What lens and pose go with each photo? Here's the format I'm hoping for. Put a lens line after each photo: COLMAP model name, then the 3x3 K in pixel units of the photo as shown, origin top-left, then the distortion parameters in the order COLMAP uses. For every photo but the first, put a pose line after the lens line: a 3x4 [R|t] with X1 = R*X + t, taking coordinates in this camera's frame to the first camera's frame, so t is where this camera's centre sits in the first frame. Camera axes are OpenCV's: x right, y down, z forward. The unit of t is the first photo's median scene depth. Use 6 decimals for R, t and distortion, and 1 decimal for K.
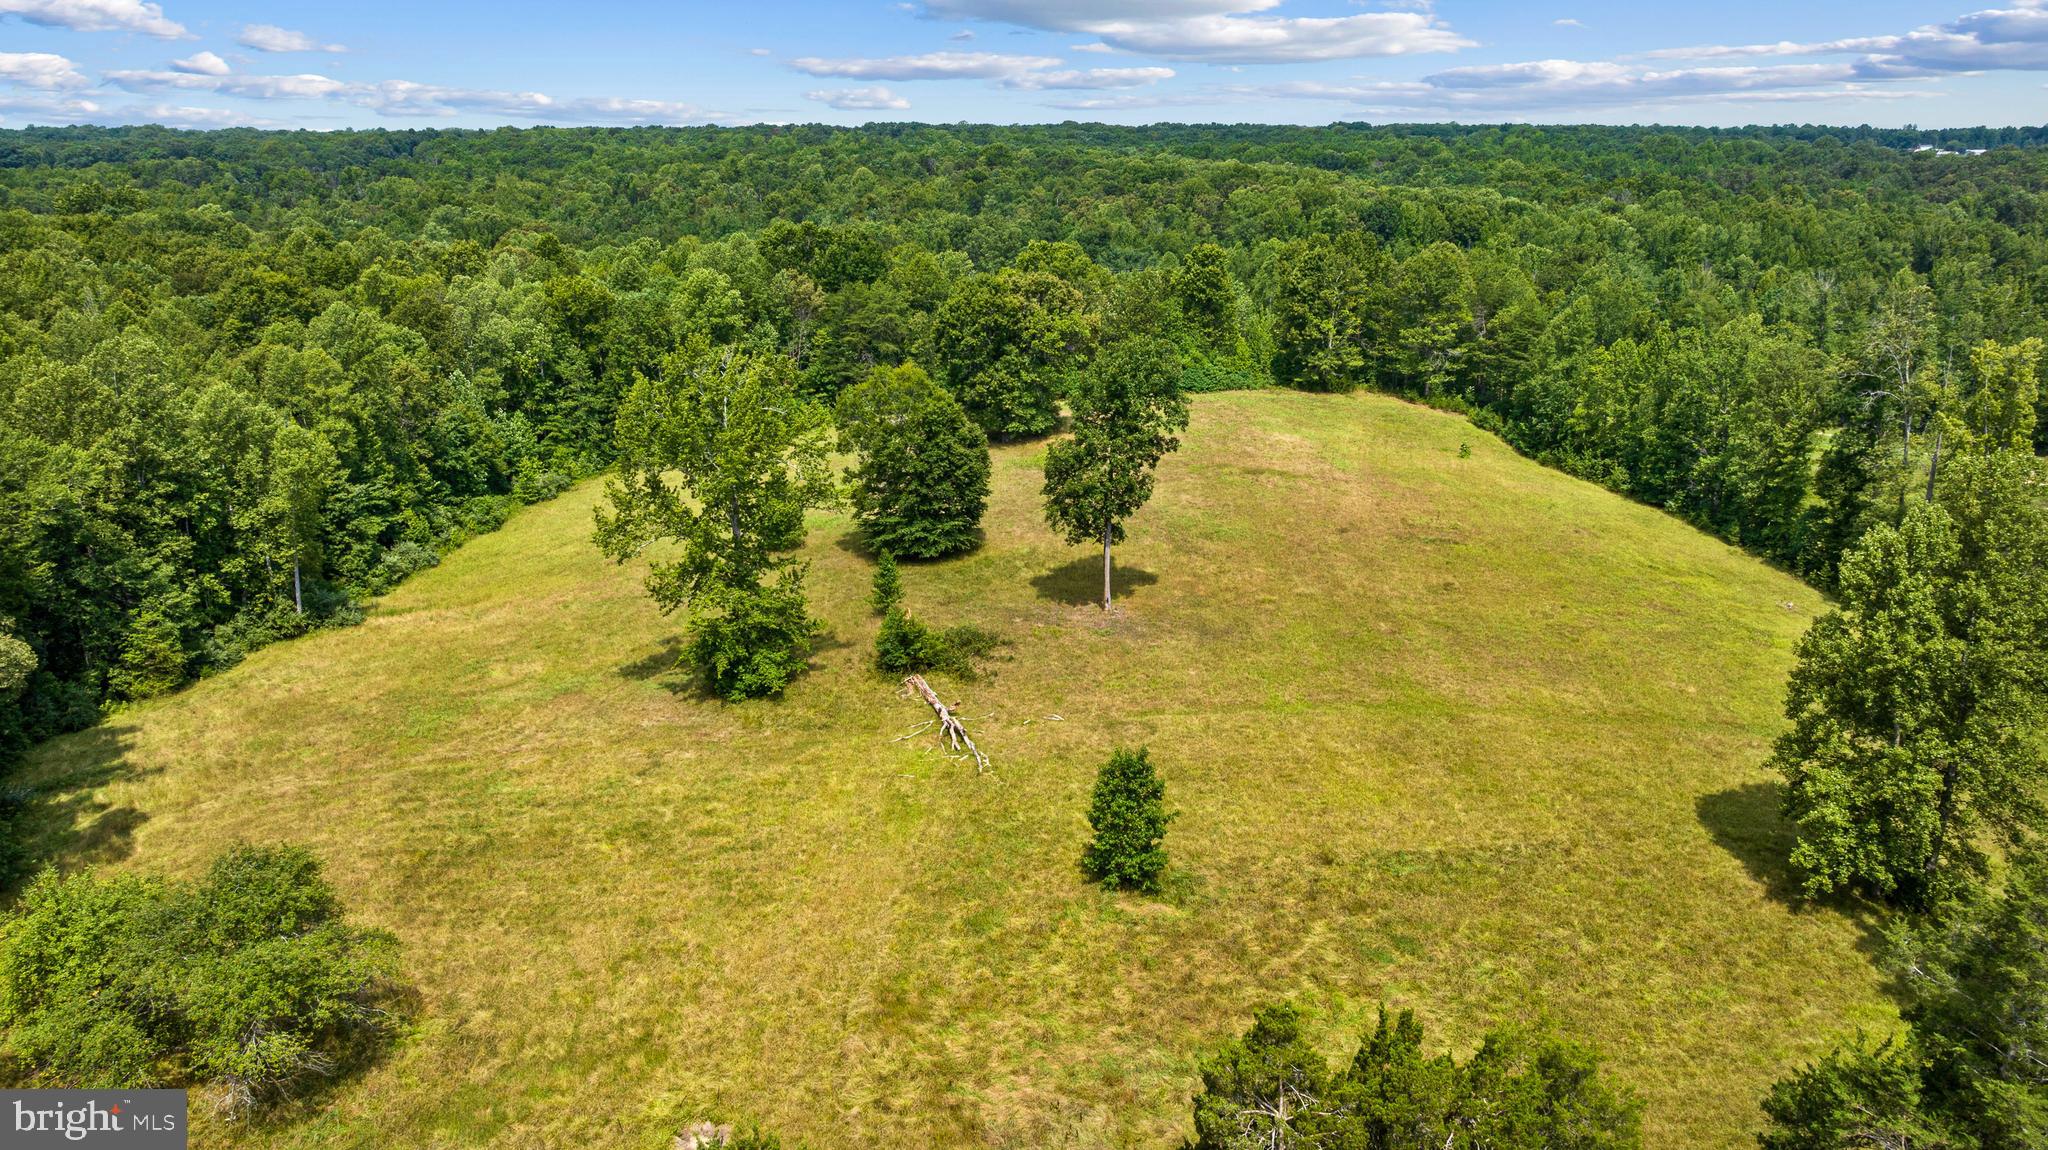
lens RADIAL K [[1437.5, 0, 1083.6], [0, 1437.5, 548.1], [0, 0, 1]] dist [-0.019285, 0.013235]
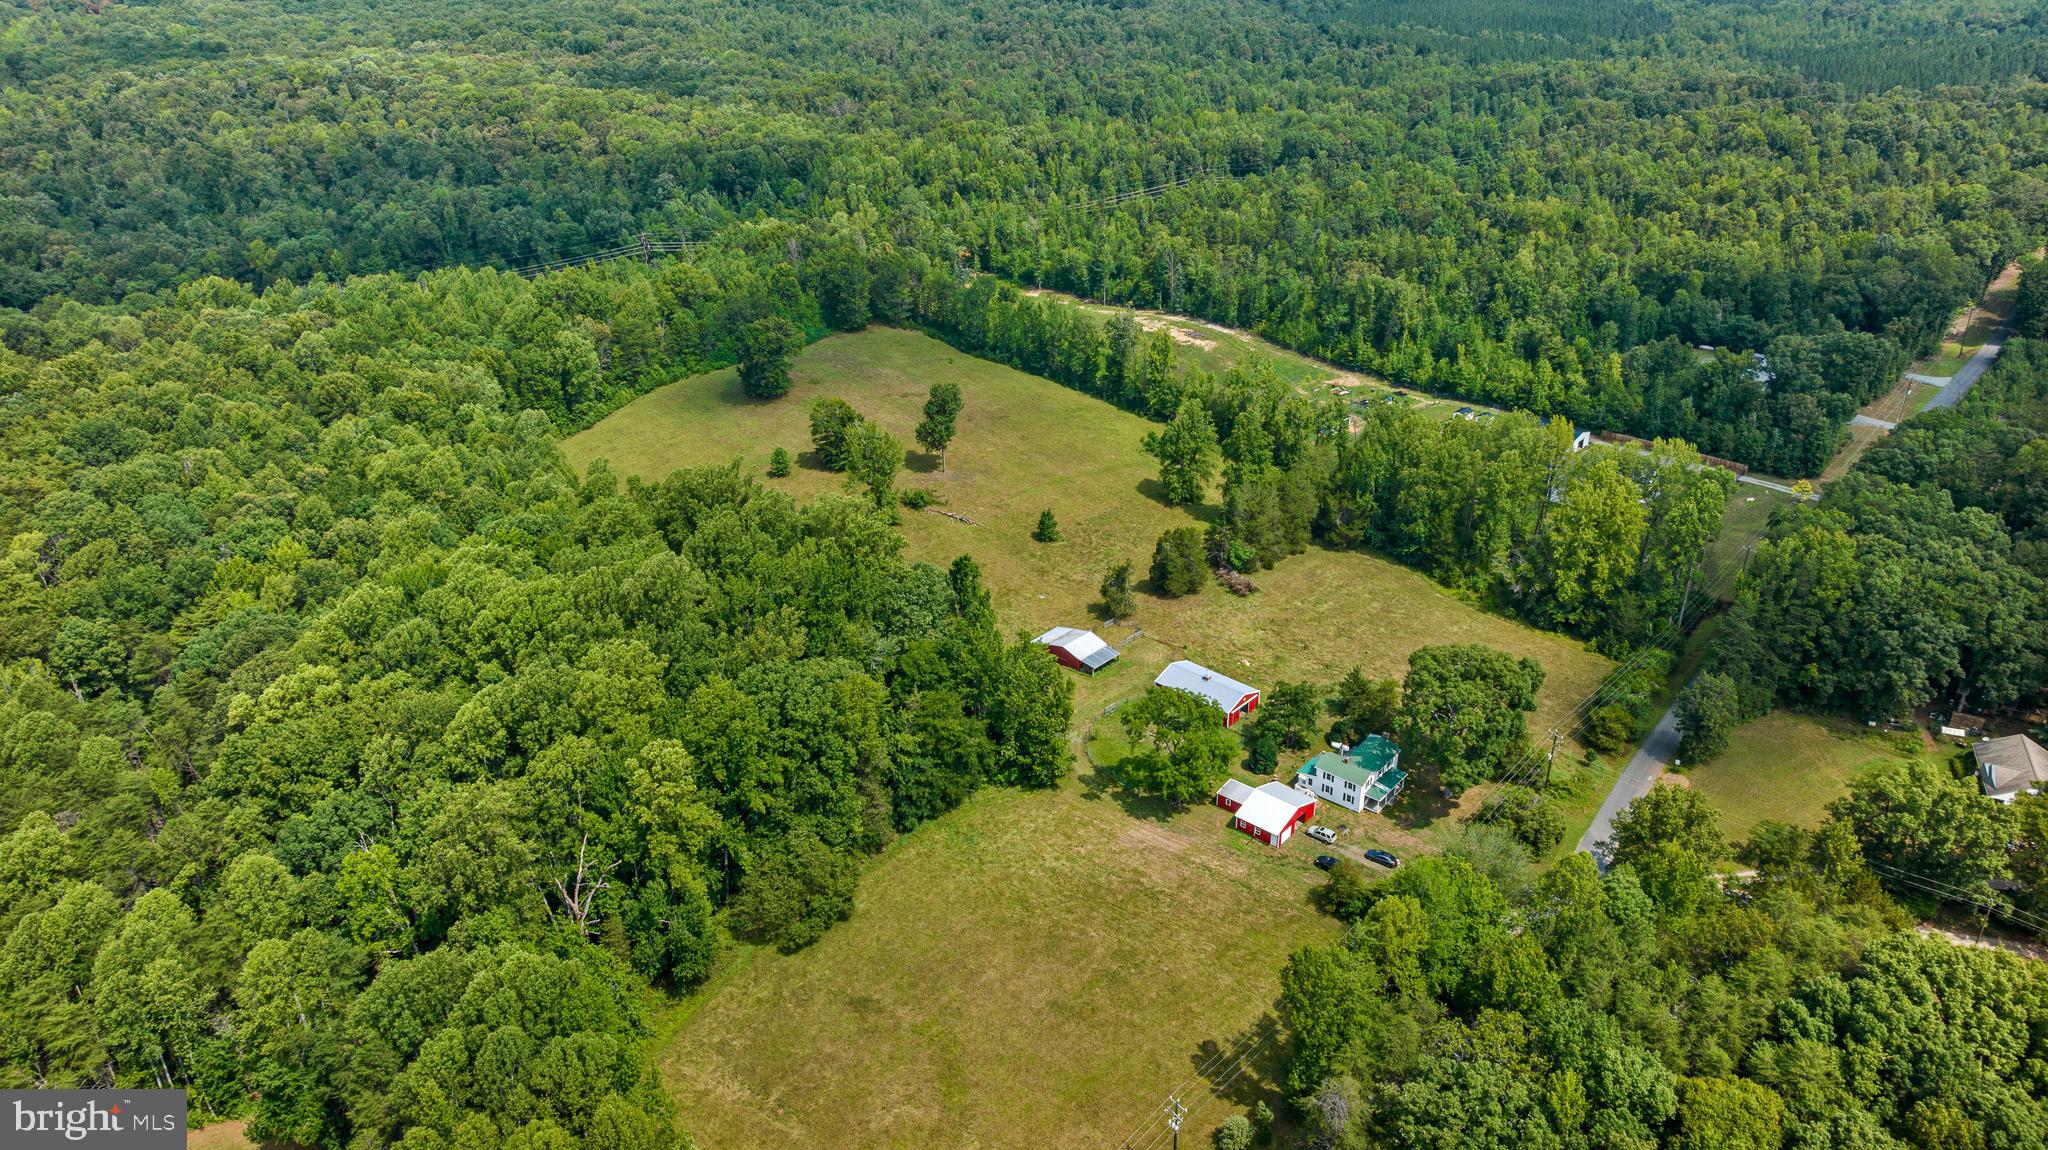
lens RADIAL K [[1437.5, 0, 1018.6], [0, 1437.5, 569.5], [0, 0, 1]] dist [-0.019285, 0.013235]
pose [[0.821843, -0.271190, 0.501029, -0.844262], [0.162649, 0.954524, 0.249857, -0.289744], [-0.546003, -0.123851, 0.828578, -0.956565]]
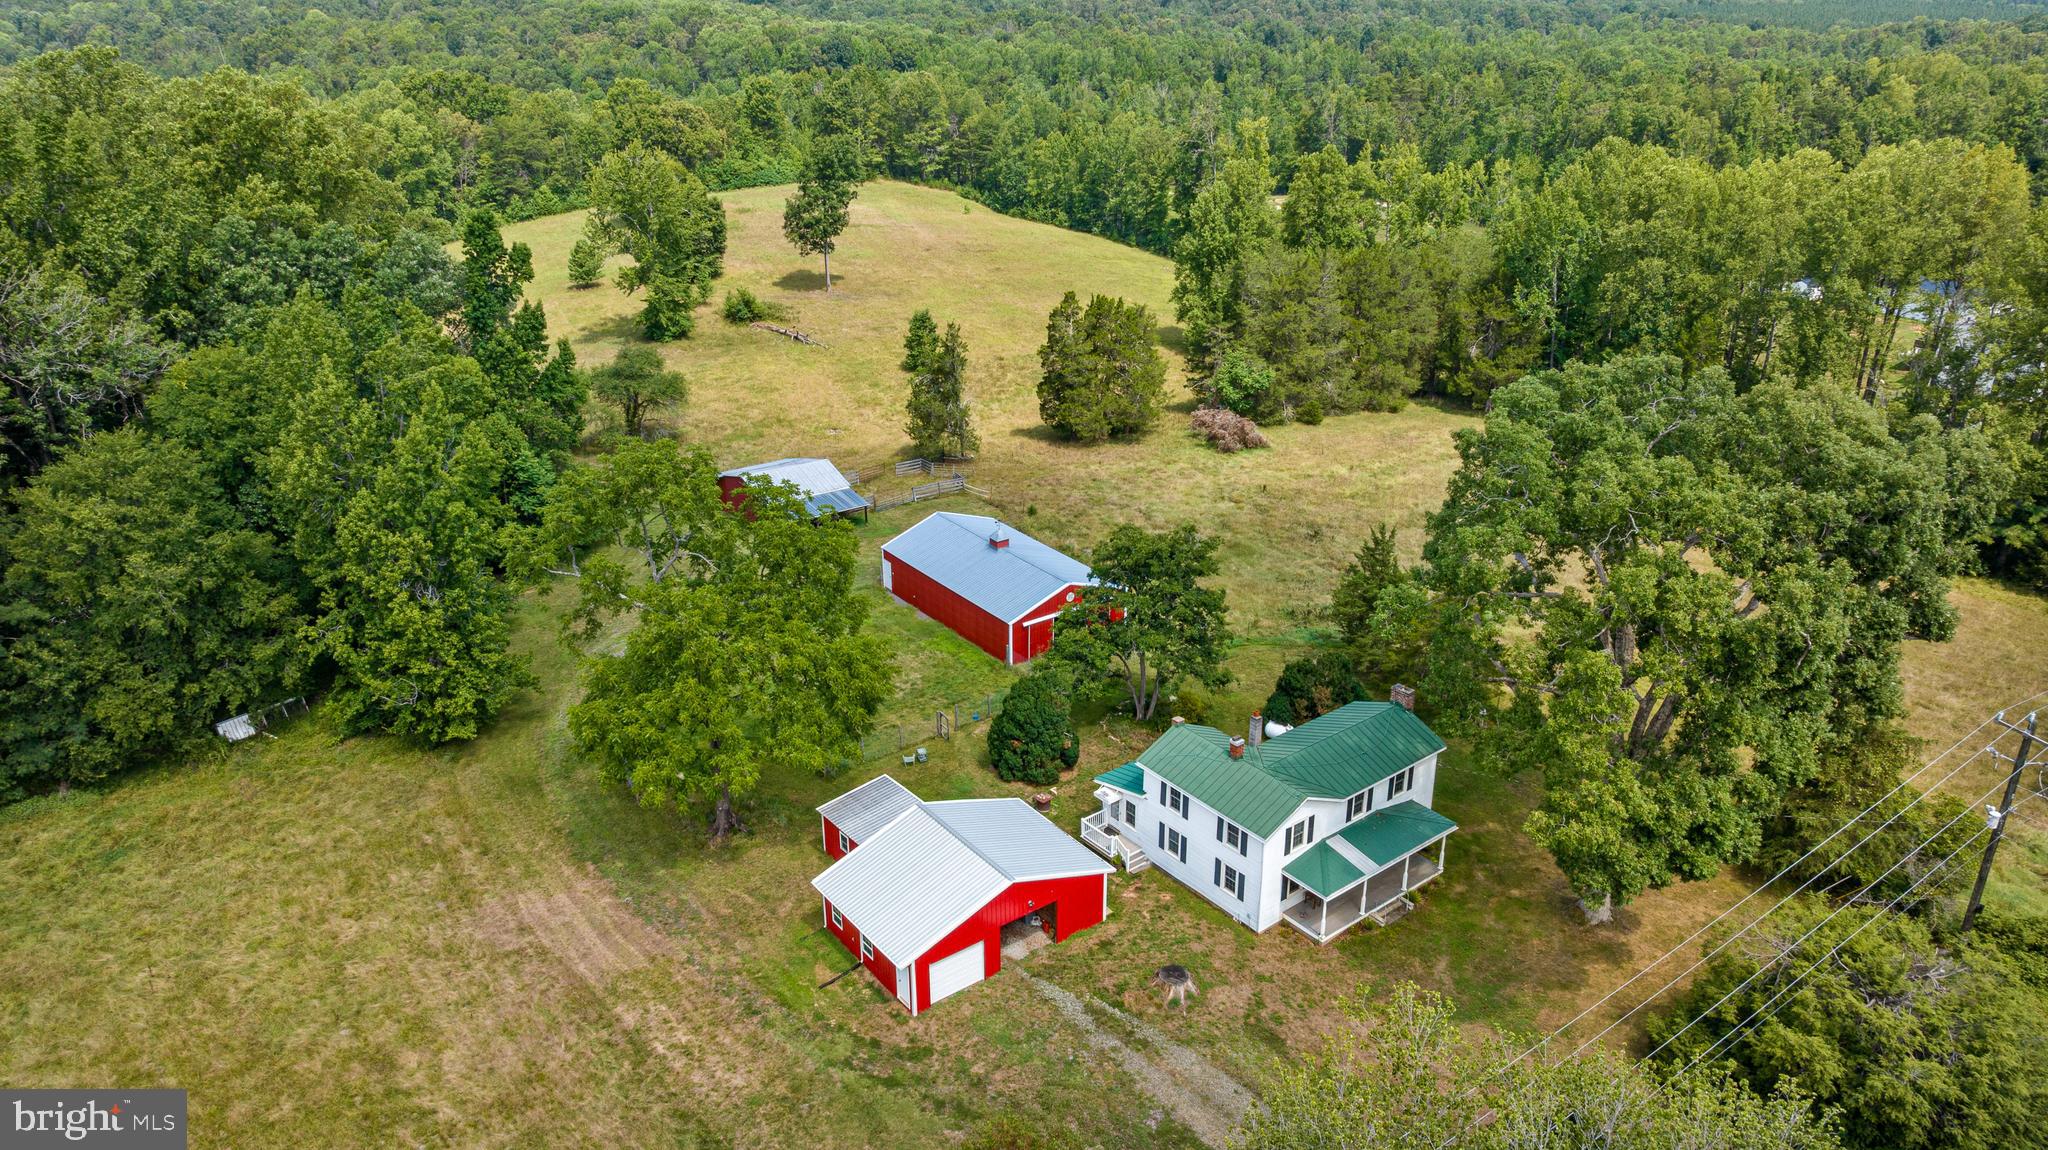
lens RADIAL K [[1437.5, 0, 1044.1], [0, 1437.5, 530.1], [0, 0, 1]] dist [-0.019285, 0.013235]
pose [[0.920525, -0.142834, 0.363638, -0.256121], [0.104351, 0.986847, 0.123467, 0.085686], [-0.376491, -0.075709, 0.923322, -0.463290]]
